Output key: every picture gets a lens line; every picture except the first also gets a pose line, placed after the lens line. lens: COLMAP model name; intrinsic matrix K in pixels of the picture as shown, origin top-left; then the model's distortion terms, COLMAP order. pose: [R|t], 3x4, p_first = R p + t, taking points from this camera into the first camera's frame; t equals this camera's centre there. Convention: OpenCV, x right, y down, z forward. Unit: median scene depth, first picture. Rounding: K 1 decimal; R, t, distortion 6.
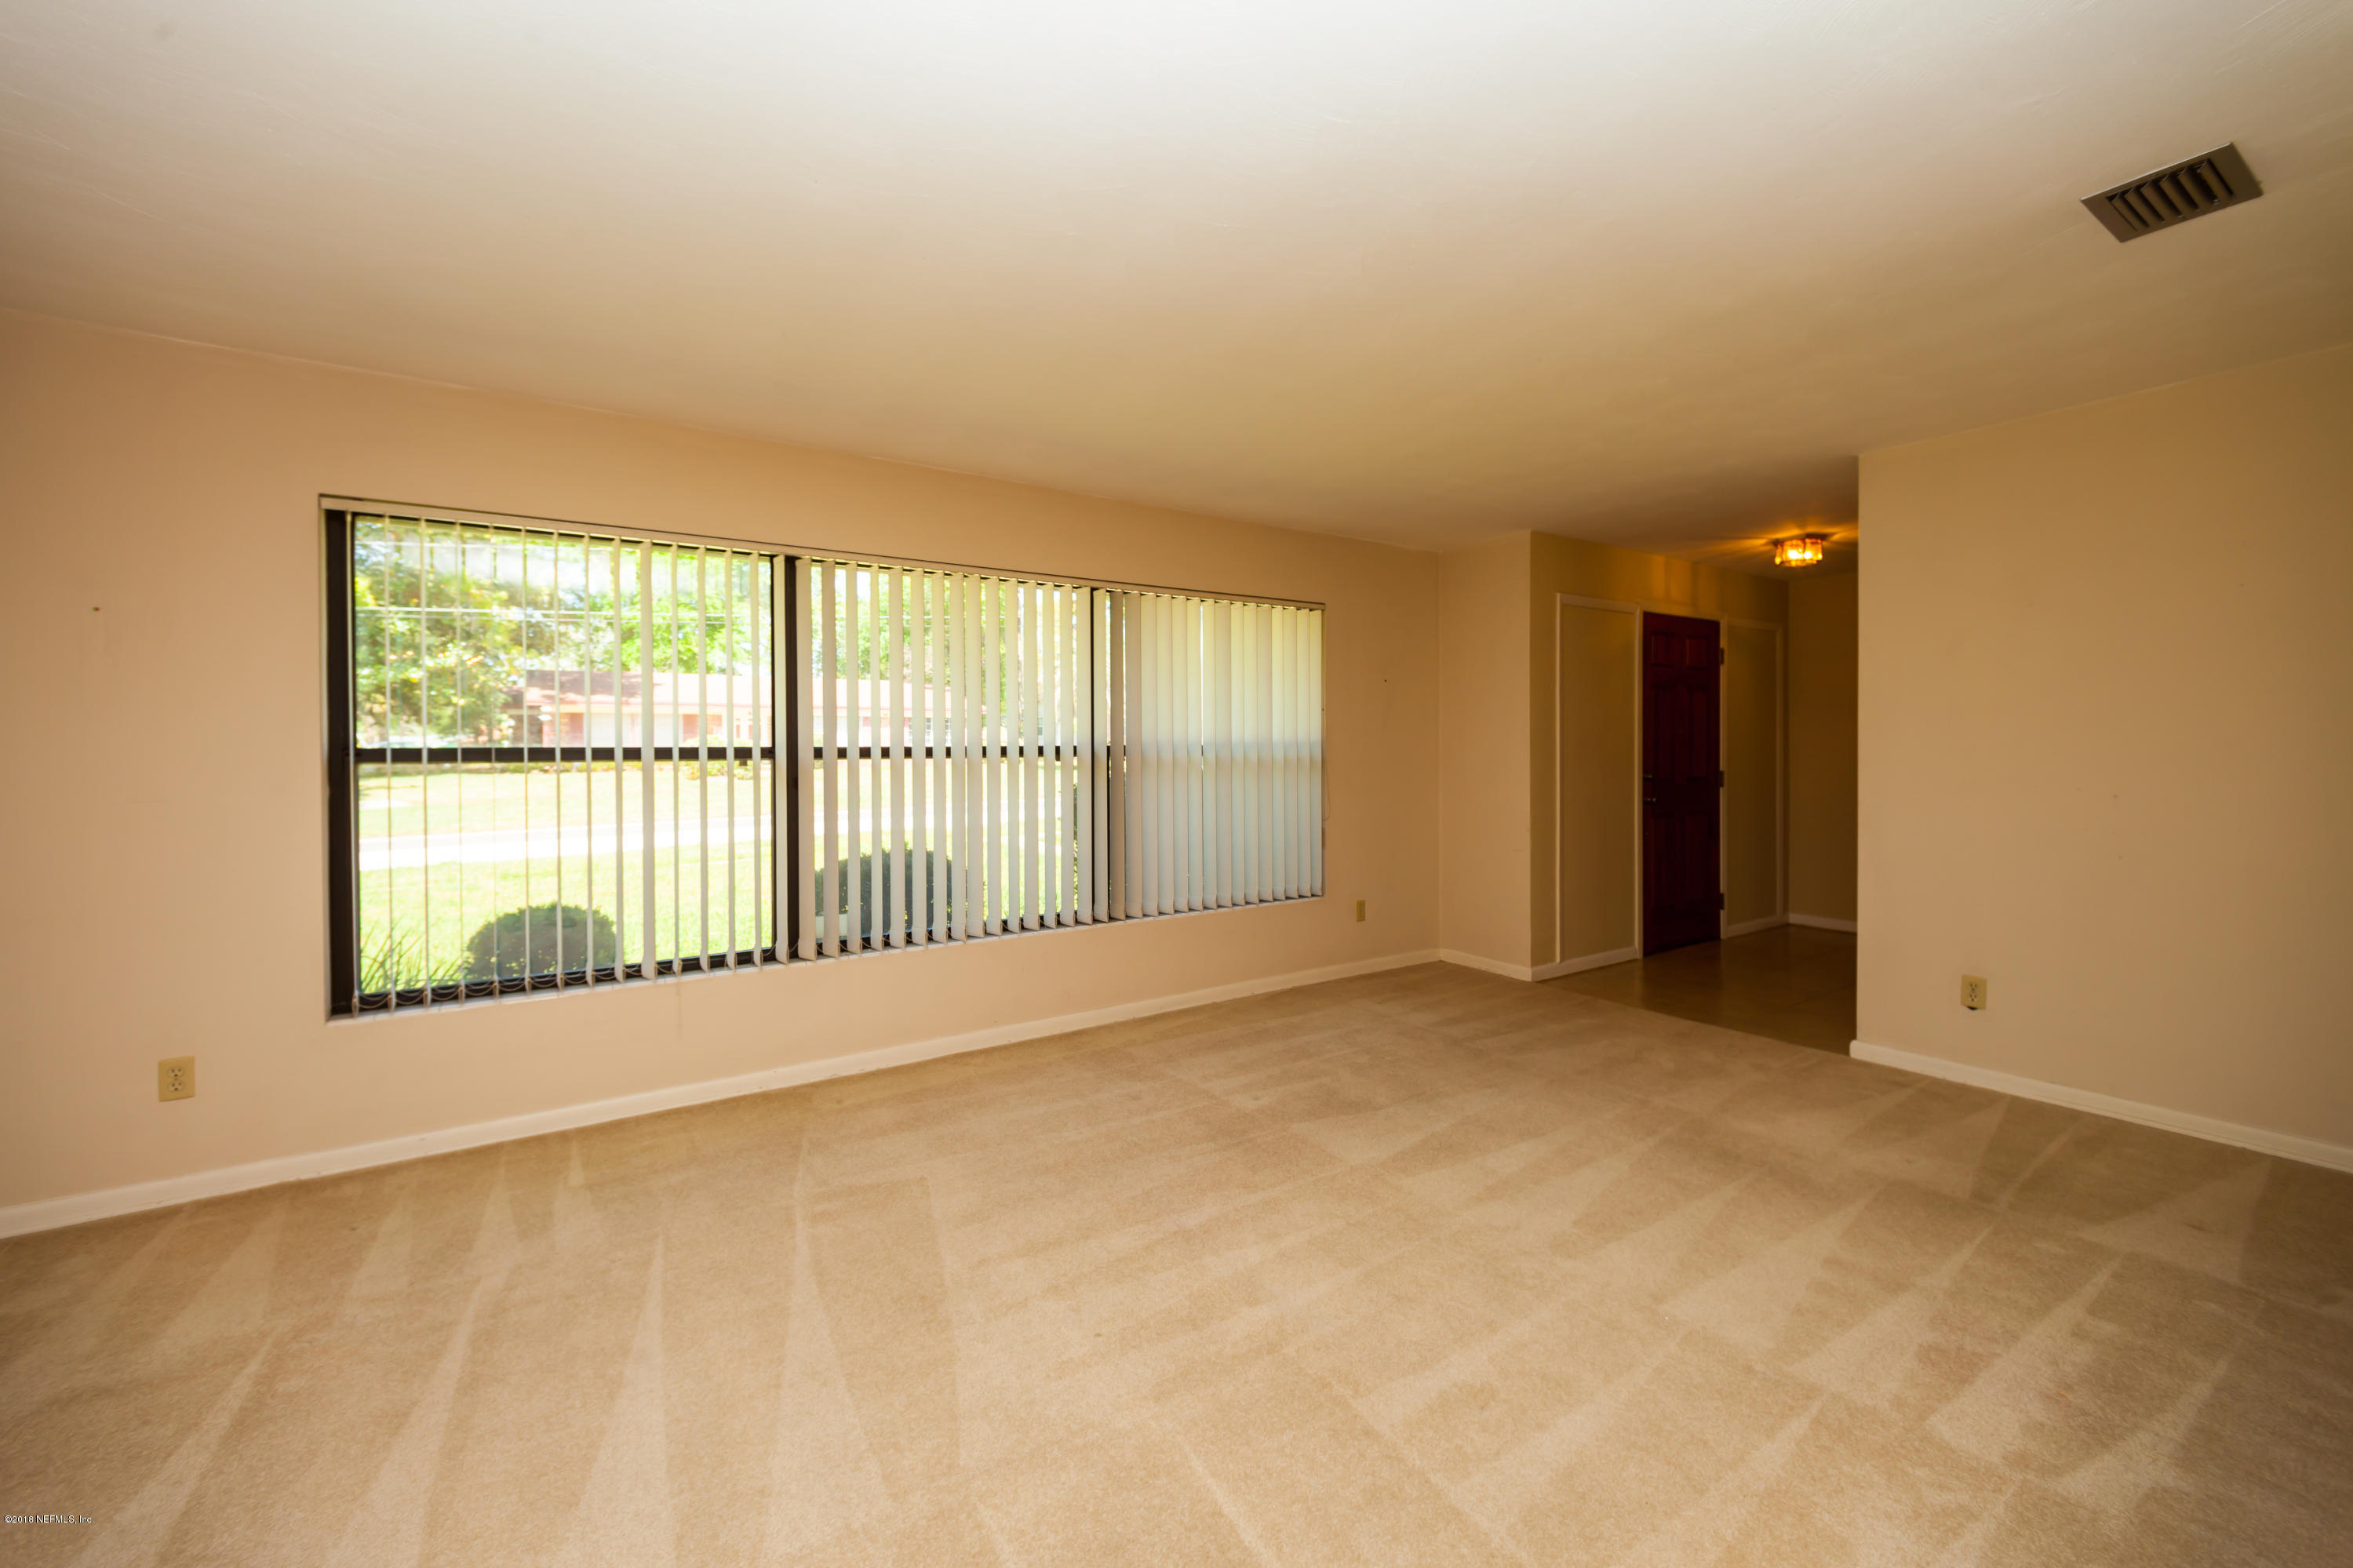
lens RADIAL K [[921.7, 0, 1179.0], [0, 921.7, 758.2], [0, 0, 1]] dist [-0.000596, -0.000052]
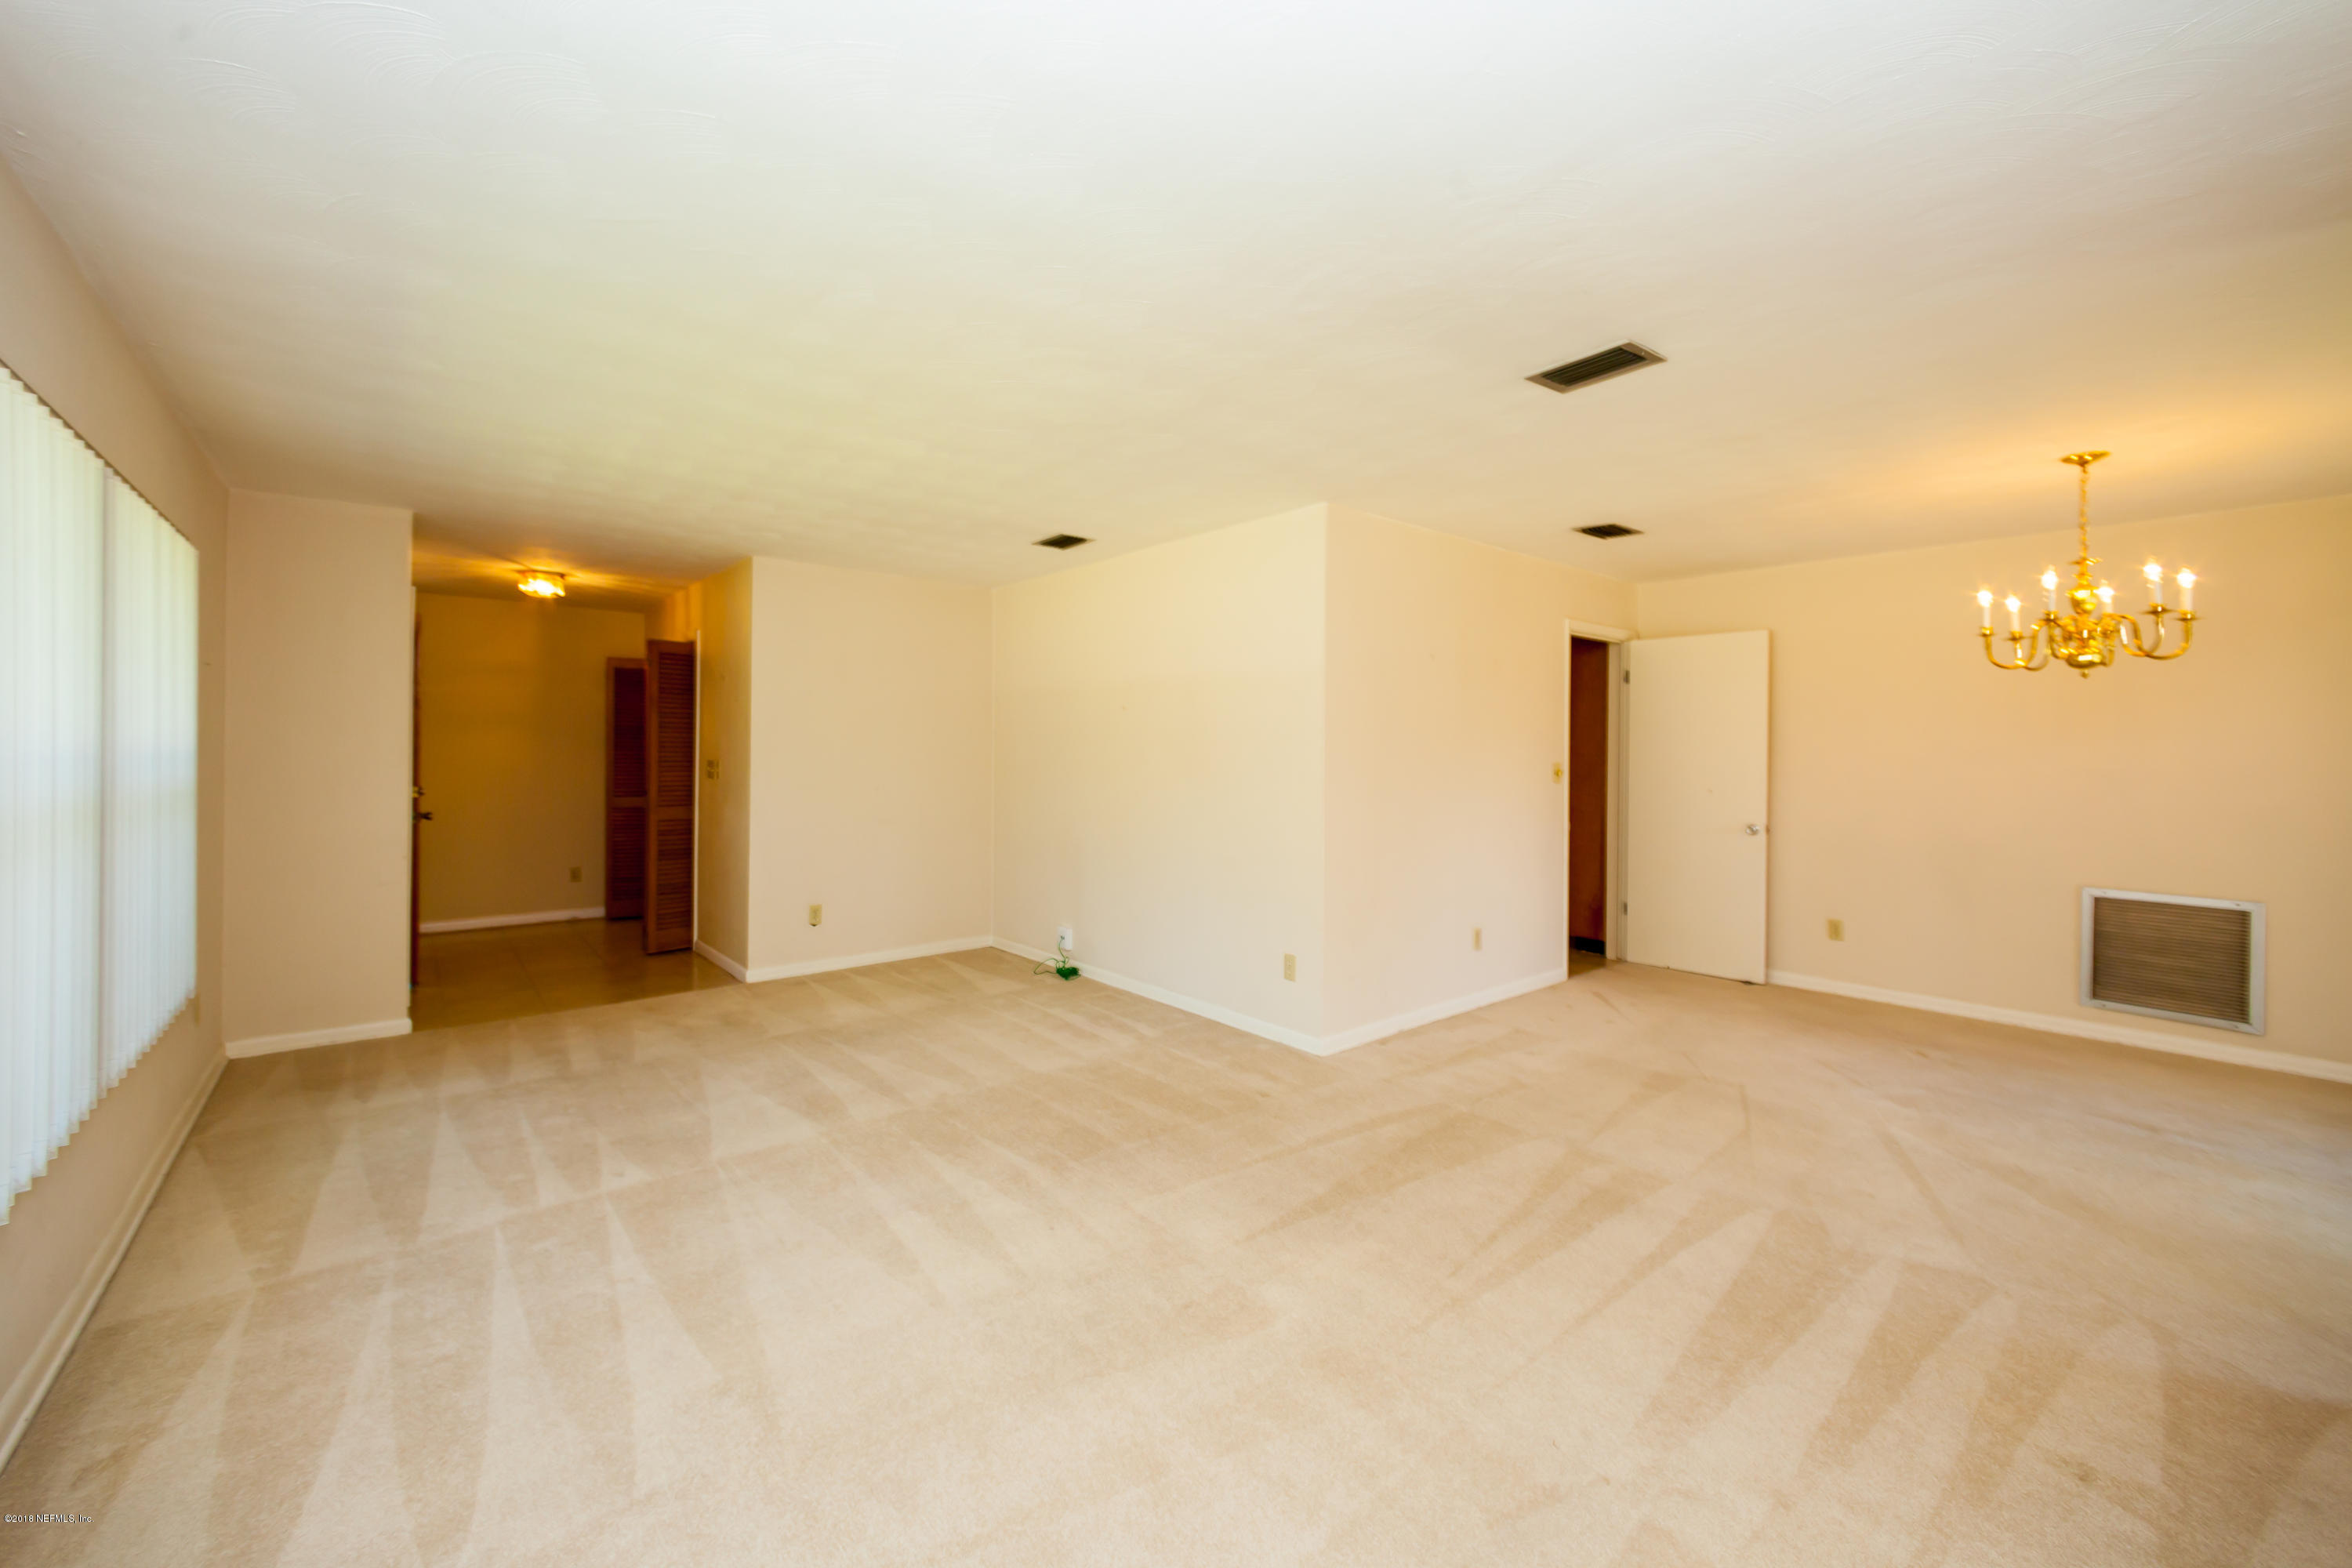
lens RADIAL K [[921.5, 0, 1178.5], [0, 921.5, 758.2], [0, 0, 1]] dist [-0.000596, -0.000052]
pose [[-0.113596, -0.007939, 0.993495, -0.743132], [0.004543, 0.999953, 0.008510, -0.027171], [-0.993517, 0.005480, -0.113554, 0.504858]]
